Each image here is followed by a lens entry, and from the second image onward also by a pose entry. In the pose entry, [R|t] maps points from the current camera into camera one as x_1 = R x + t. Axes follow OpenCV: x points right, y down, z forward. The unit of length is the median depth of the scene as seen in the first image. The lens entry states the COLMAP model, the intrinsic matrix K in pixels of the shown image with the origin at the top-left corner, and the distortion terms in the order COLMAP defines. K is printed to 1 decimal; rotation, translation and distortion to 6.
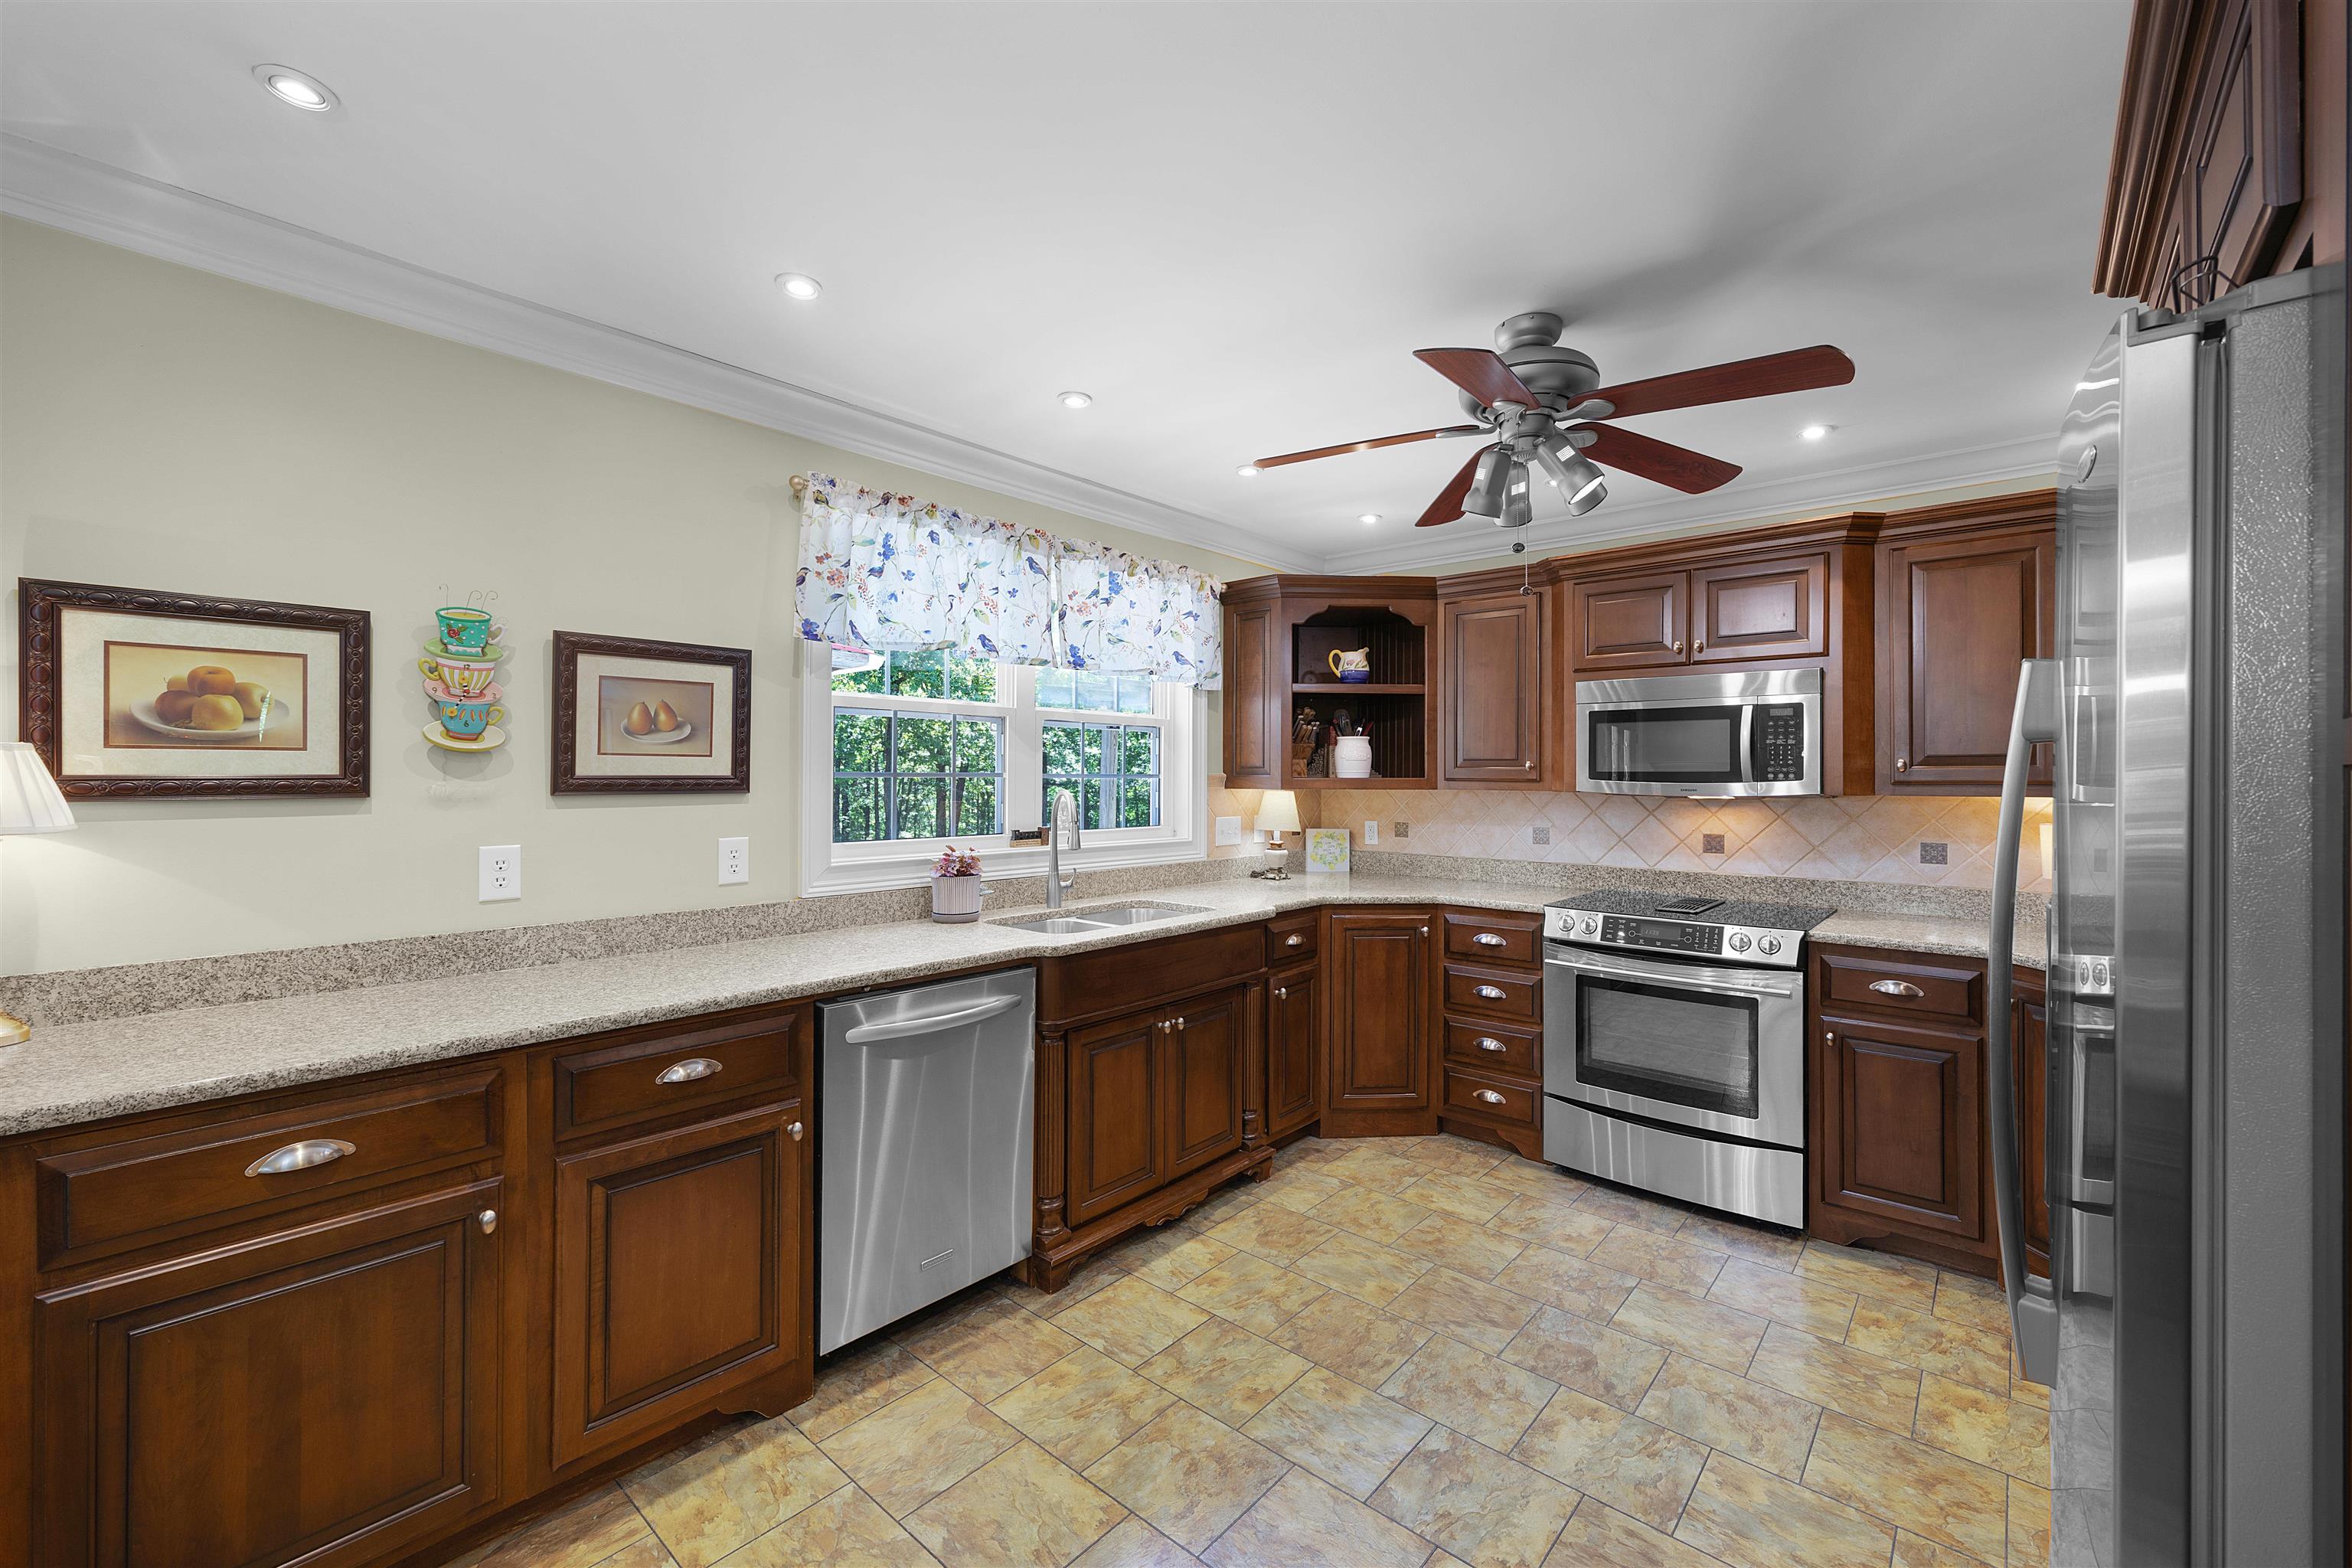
lens RADIAL K [[951.4, 0, 1171.2], [0, 951.4, 776.2], [0, 0, 1]] dist [0.000387, -0.000016]
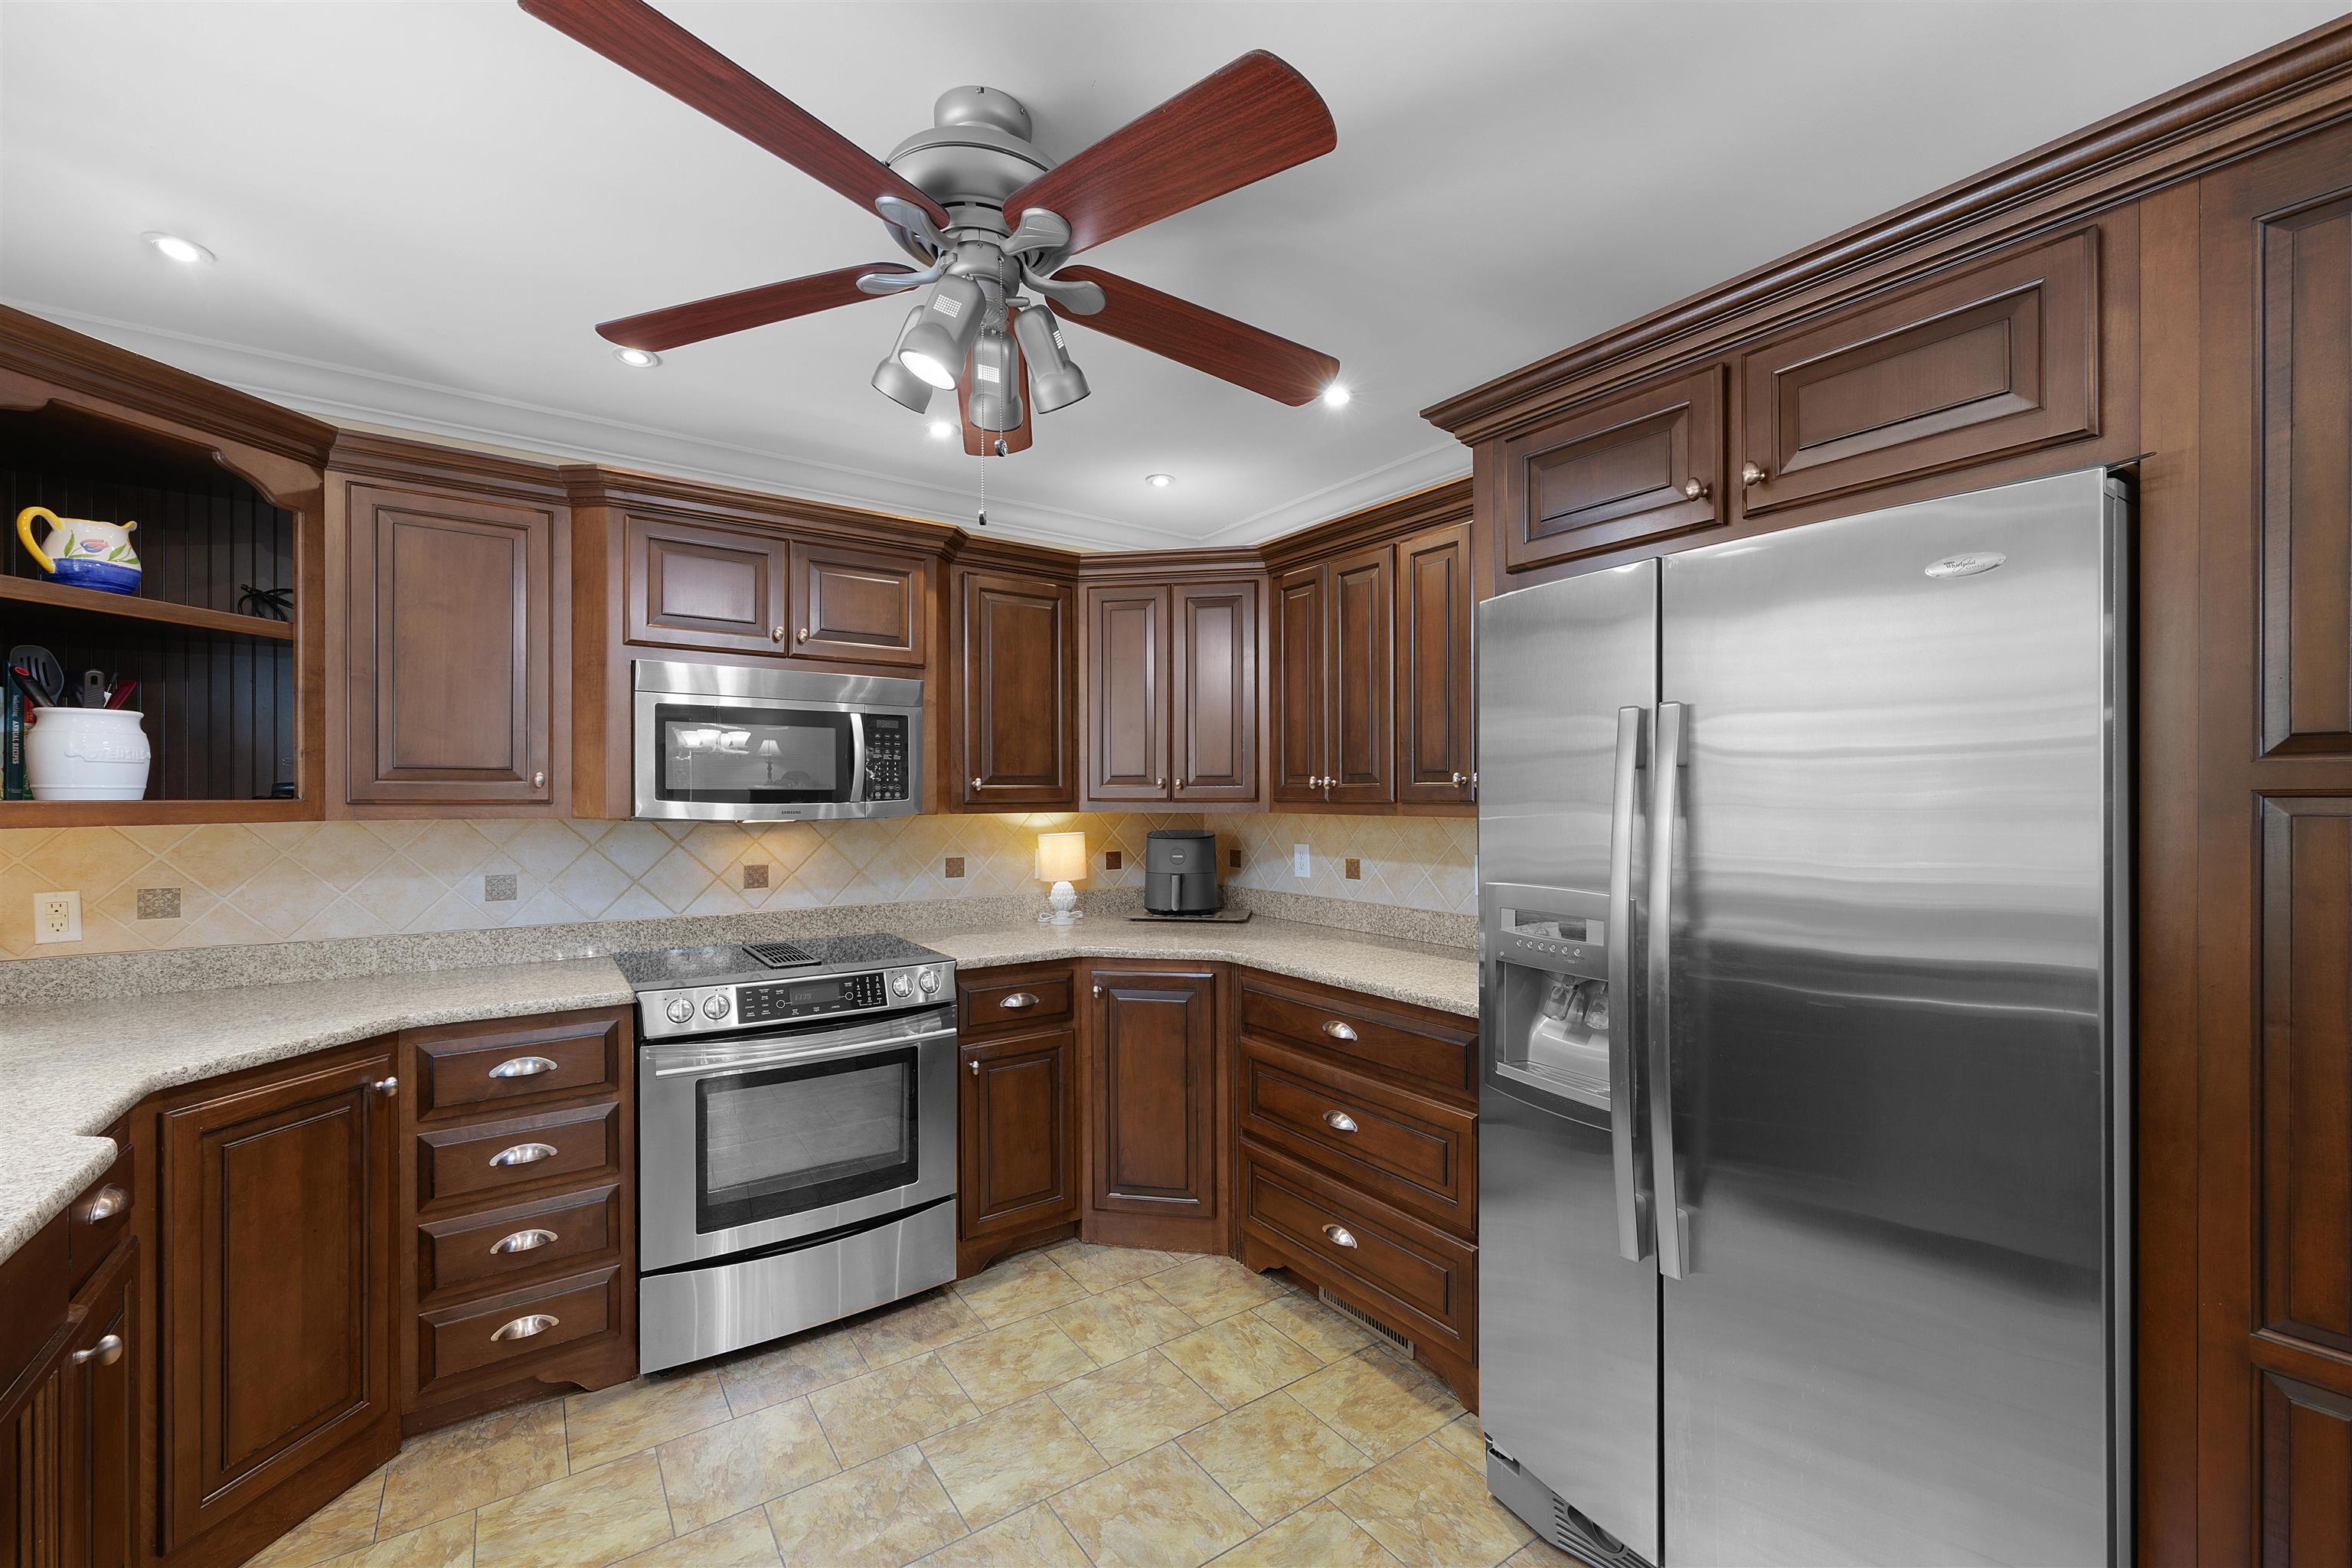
lens RADIAL K [[951.4, 0, 1178.5], [0, 951.4, 801.6], [0, 0, 1]] dist [0.000387, -0.000016]
pose [[0.228106, -0.007332, 0.973609, -0.160643], [0.001902, 0.999973, 0.007085, 0.000387], [-0.973634, 0.000236, 0.228114, 0.475921]]
